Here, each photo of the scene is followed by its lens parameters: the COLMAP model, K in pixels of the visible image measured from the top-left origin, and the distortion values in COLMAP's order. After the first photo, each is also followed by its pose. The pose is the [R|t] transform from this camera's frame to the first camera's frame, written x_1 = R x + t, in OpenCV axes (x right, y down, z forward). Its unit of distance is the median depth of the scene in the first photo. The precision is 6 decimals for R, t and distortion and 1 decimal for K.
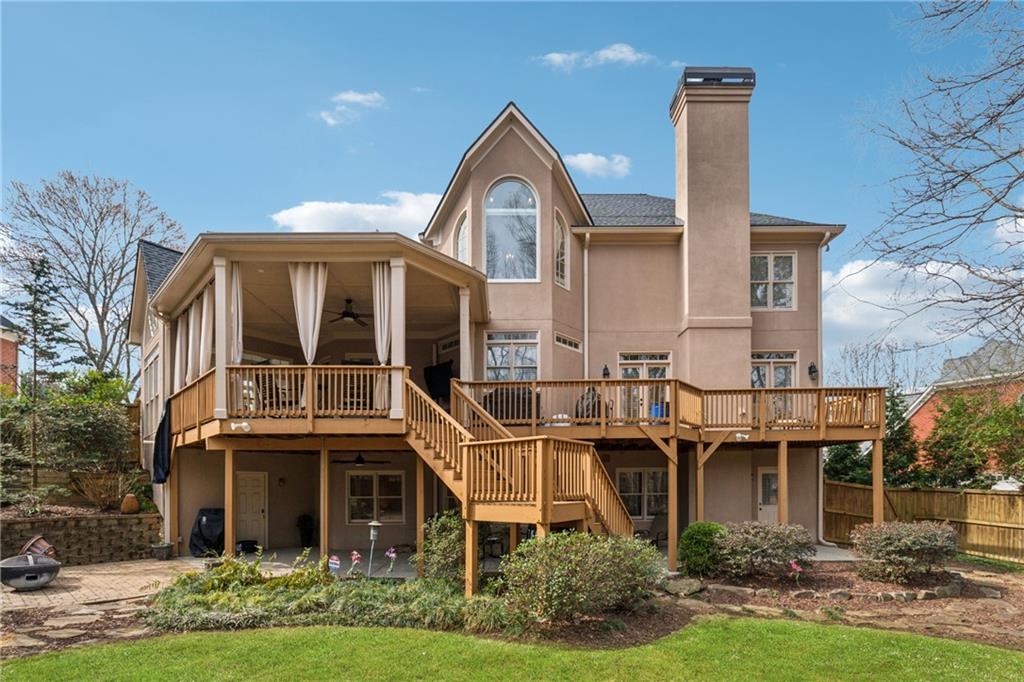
lens RADIAL K [[438.2, 0, 512.0], [0, 438.2, 341.0], [0, 0, 1]] dist [-0.010150, 0.000592]
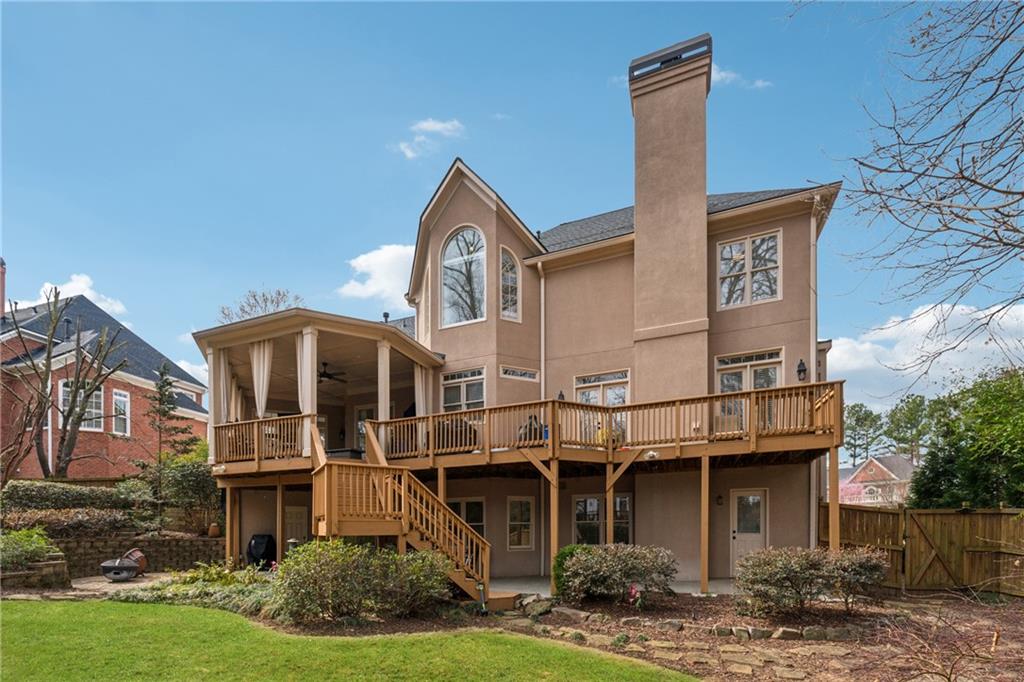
lens RADIAL K [[443.7, 0, 512.0], [0, 443.7, 376.1], [0, 0, 1]] dist [-0.009044, -0.000379]
pose [[0.924233, -0.126528, -0.360255, 0.492466], [0.122606, 0.991879, -0.033822, 0.042745], [0.361609, -0.012910, 0.932240, 0.030339]]
